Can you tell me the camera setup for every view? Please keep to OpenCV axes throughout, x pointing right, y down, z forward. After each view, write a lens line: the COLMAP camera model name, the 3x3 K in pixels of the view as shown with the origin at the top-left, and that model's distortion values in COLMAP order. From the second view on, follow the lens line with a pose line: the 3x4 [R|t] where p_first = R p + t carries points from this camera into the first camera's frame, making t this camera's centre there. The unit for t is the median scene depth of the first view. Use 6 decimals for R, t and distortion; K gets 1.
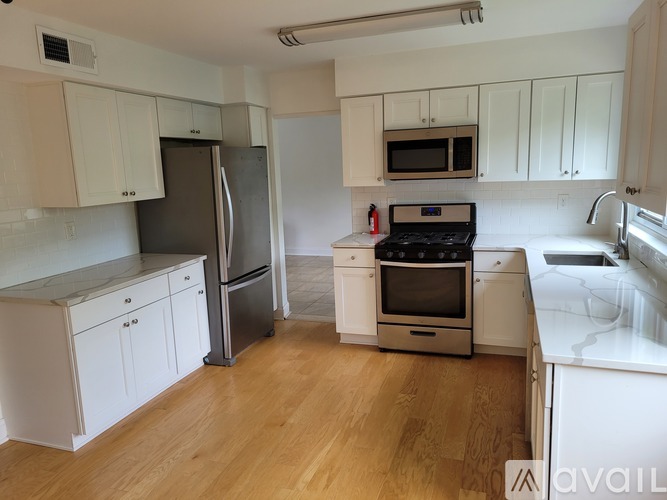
lens RADIAL K [[506.2, 0, 332.4], [0, 506.2, 254.5], [0, 0, 1]] dist [0.032841, -0.001678]
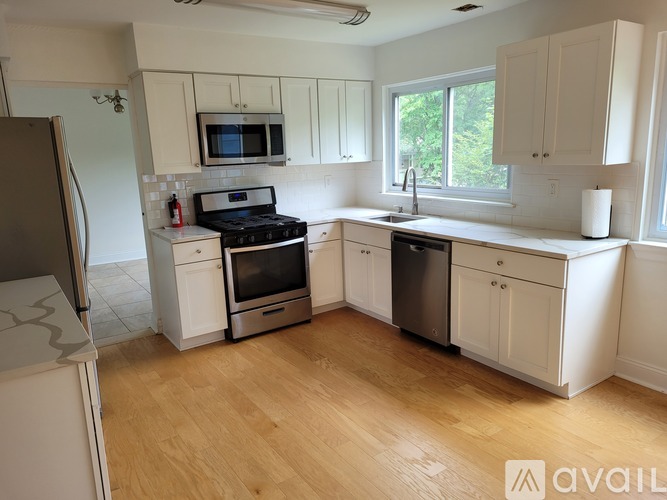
lens RADIAL K [[504.2, 0, 337.1], [0, 504.2, 257.2], [0, 0, 1]] dist [0.076248, -0.061794]
pose [[0.591925, -0.158794, 0.790196, -0.552984], [0.157034, 0.984333, 0.080175, -0.017289], [-0.790548, 0.076630, 0.607587, 0.255040]]
